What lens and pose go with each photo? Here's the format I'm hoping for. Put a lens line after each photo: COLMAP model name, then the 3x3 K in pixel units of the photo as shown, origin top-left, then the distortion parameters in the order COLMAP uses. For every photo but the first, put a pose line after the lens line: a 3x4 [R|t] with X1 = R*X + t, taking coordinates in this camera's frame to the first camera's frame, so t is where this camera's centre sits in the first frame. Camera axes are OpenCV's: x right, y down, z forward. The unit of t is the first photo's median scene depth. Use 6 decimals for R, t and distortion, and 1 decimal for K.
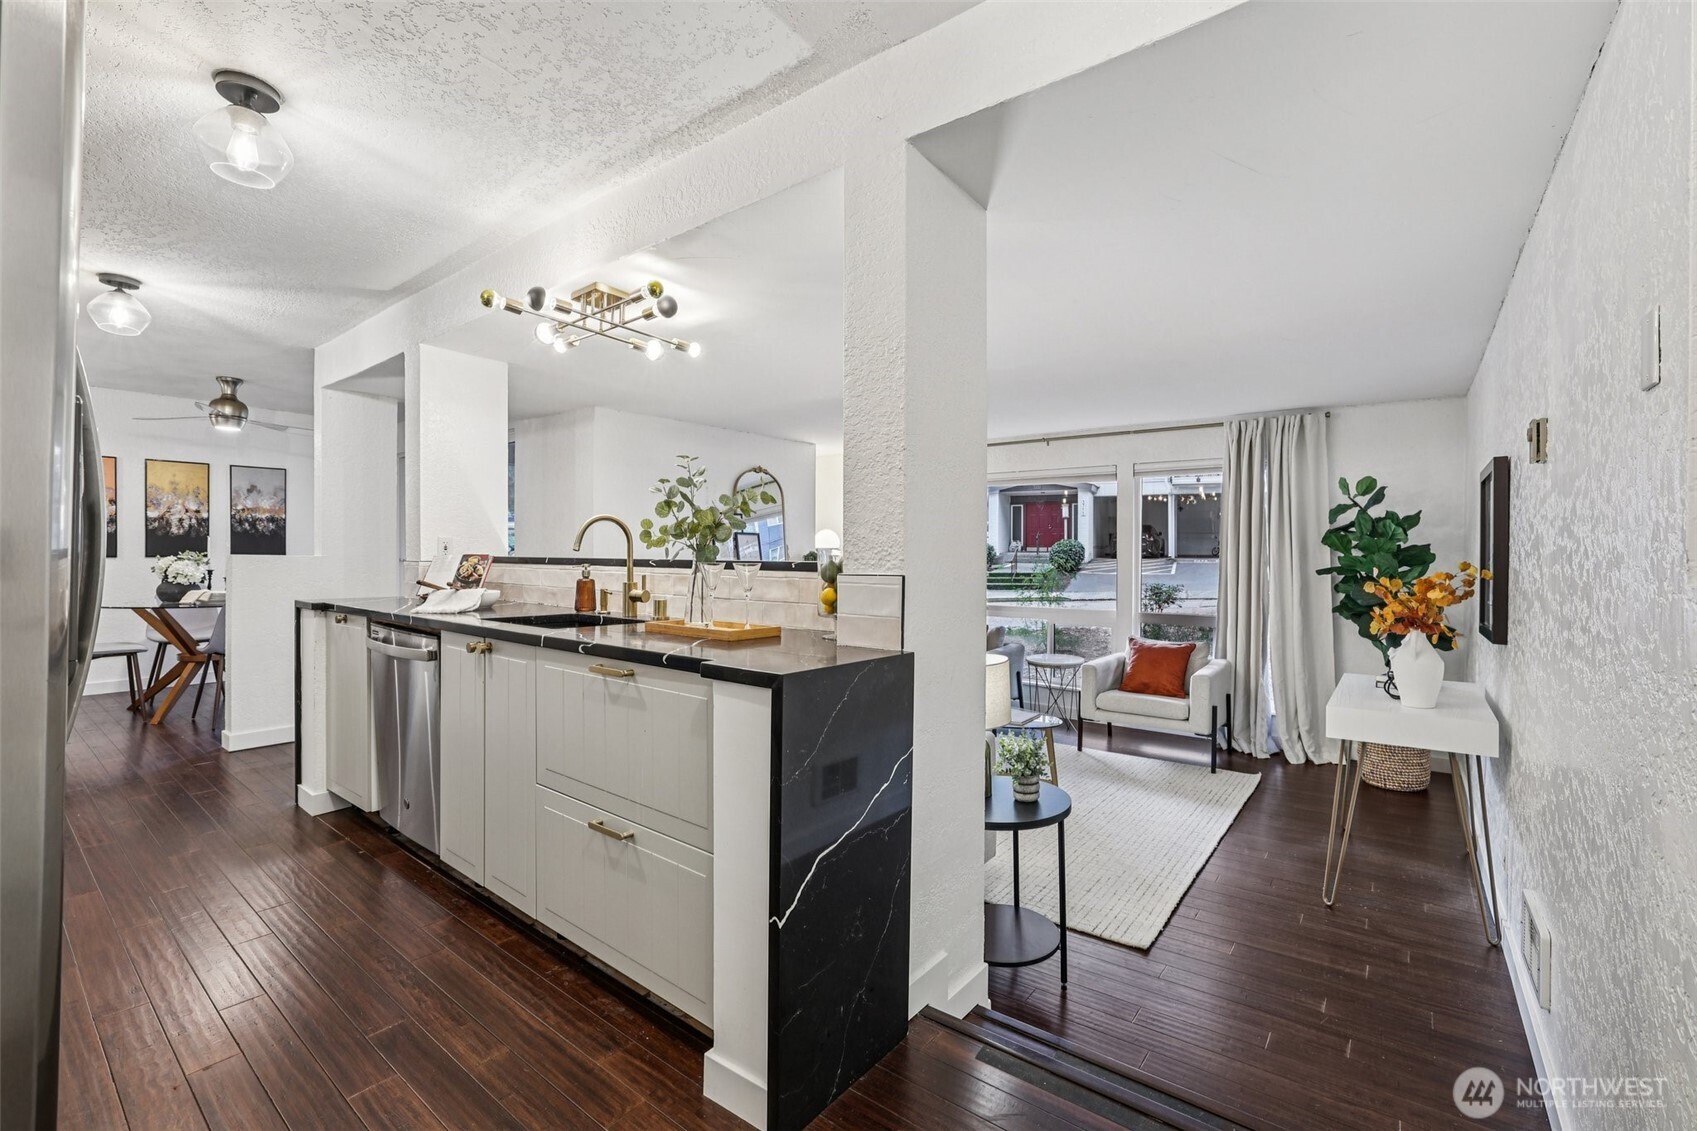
lens RADIAL K [[731.0, 0, 842.4], [0, 731.0, 557.0], [0, 0, 1]] dist [-0.002053, -0.015851]
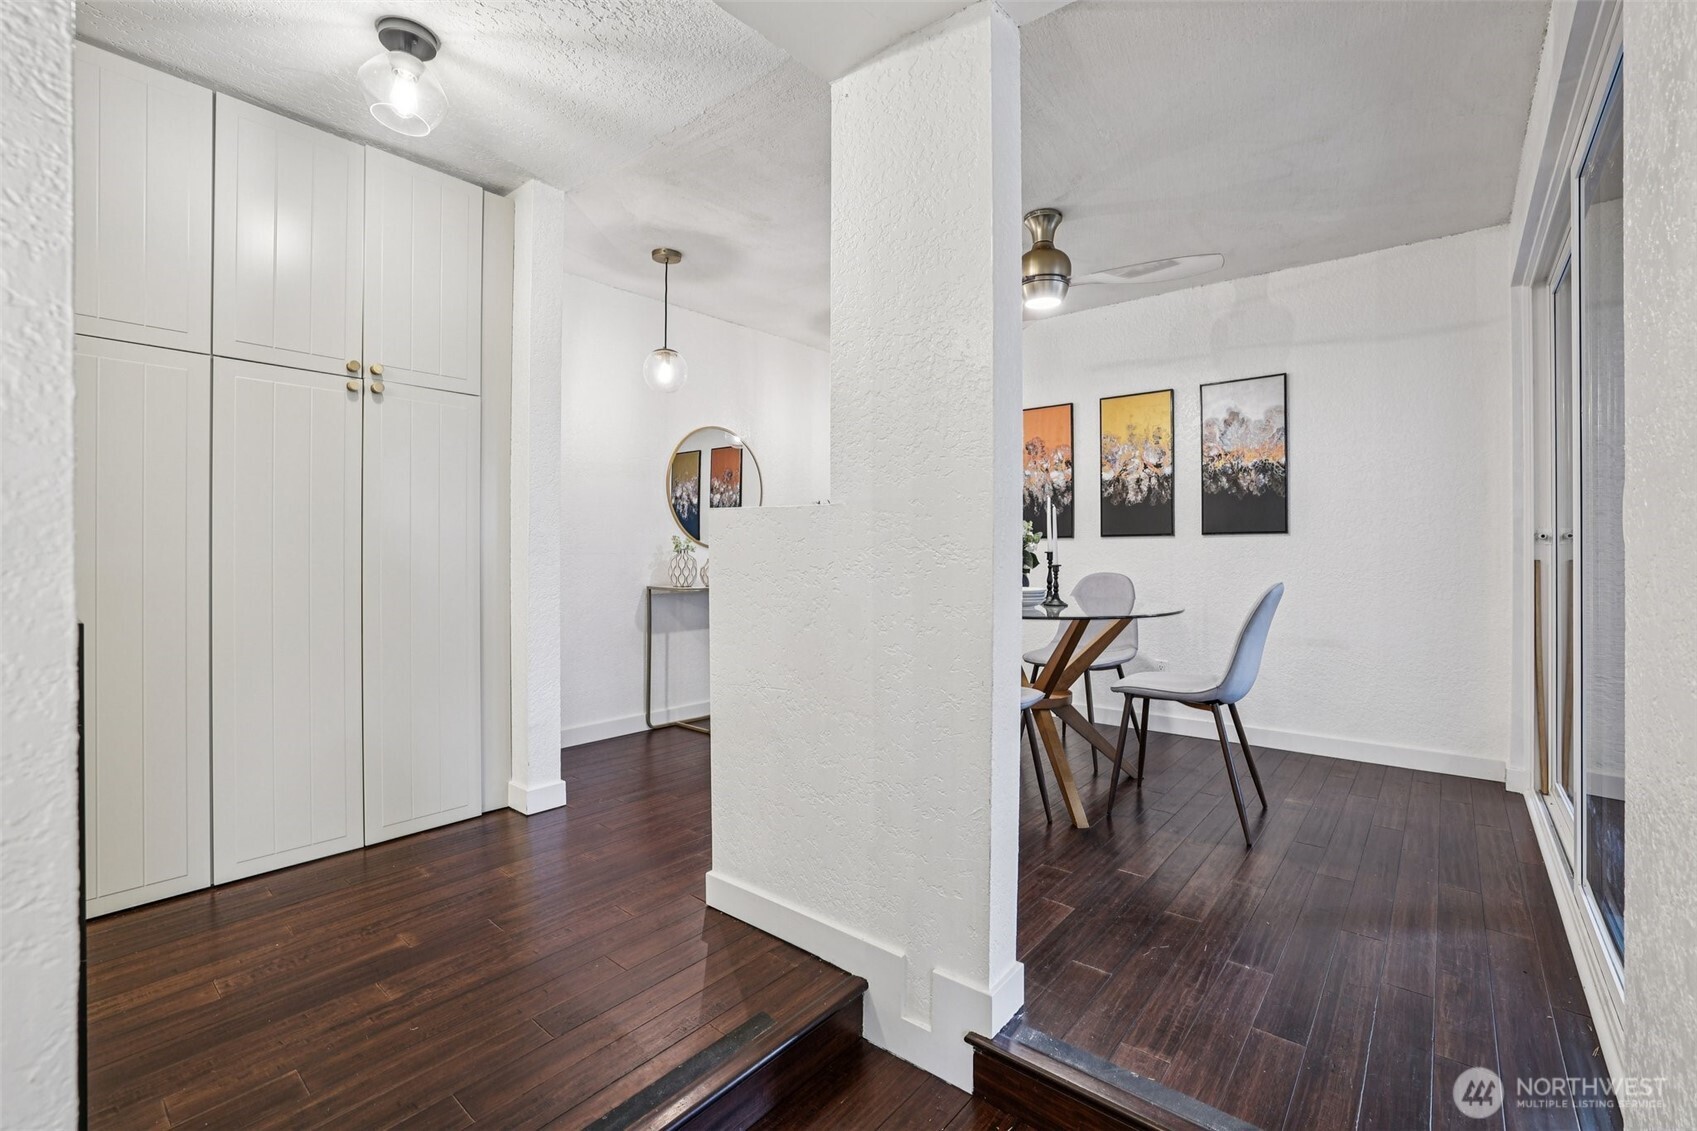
lens RADIAL K [[731.0, 0, 842.4], [0, 731.0, 557.0], [0, 0, 1]] dist [-0.002053, -0.015851]
pose [[-0.016455, 0.003293, -0.999859, -0.235694], [-0.006937, 0.999970, 0.003408, 0.018923], [0.999841, 0.006992, -0.016432, 0.737248]]
